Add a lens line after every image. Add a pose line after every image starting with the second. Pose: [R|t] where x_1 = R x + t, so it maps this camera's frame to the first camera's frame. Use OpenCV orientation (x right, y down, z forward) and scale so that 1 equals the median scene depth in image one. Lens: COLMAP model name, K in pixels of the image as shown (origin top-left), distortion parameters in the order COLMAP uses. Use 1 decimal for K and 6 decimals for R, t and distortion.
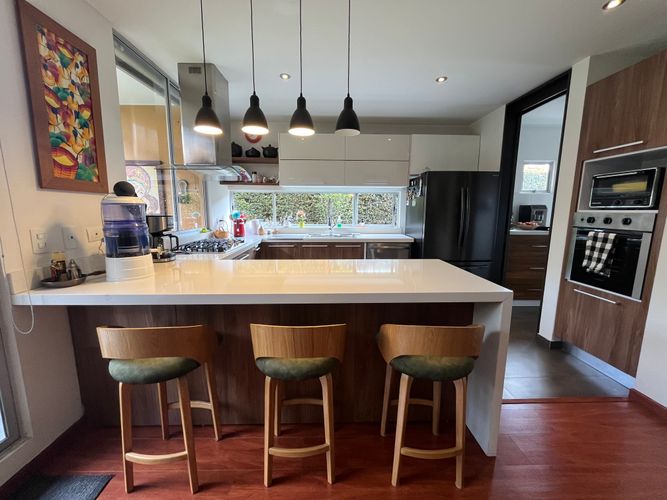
lens RADIAL K [[271.2, 0, 332.1], [0, 271.2, 249.5], [0, 0, 1]] dist [-0.000264, -0.000072]
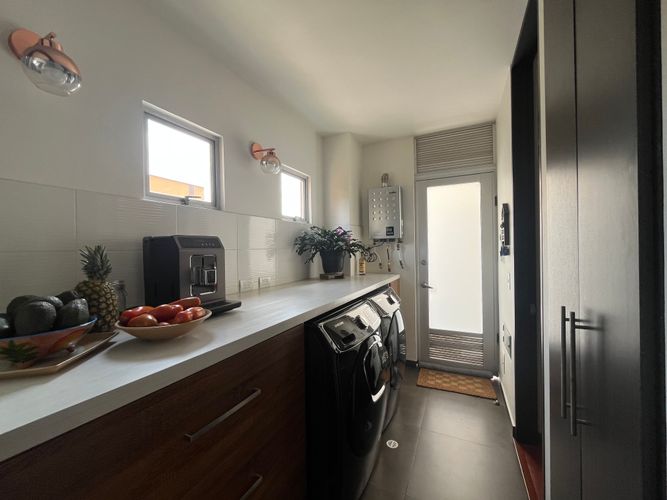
lens RADIAL K [[271.2, 0, 332.1], [0, 271.2, 249.5], [0, 0, 1]] dist [-0.000264, -0.000072]
pose [[0.456968, -0.018926, 0.889282, 0.547307], [0.153699, 0.986415, -0.057987, -0.105740], [-0.876103, 0.163179, 0.453669, 0.716667]]
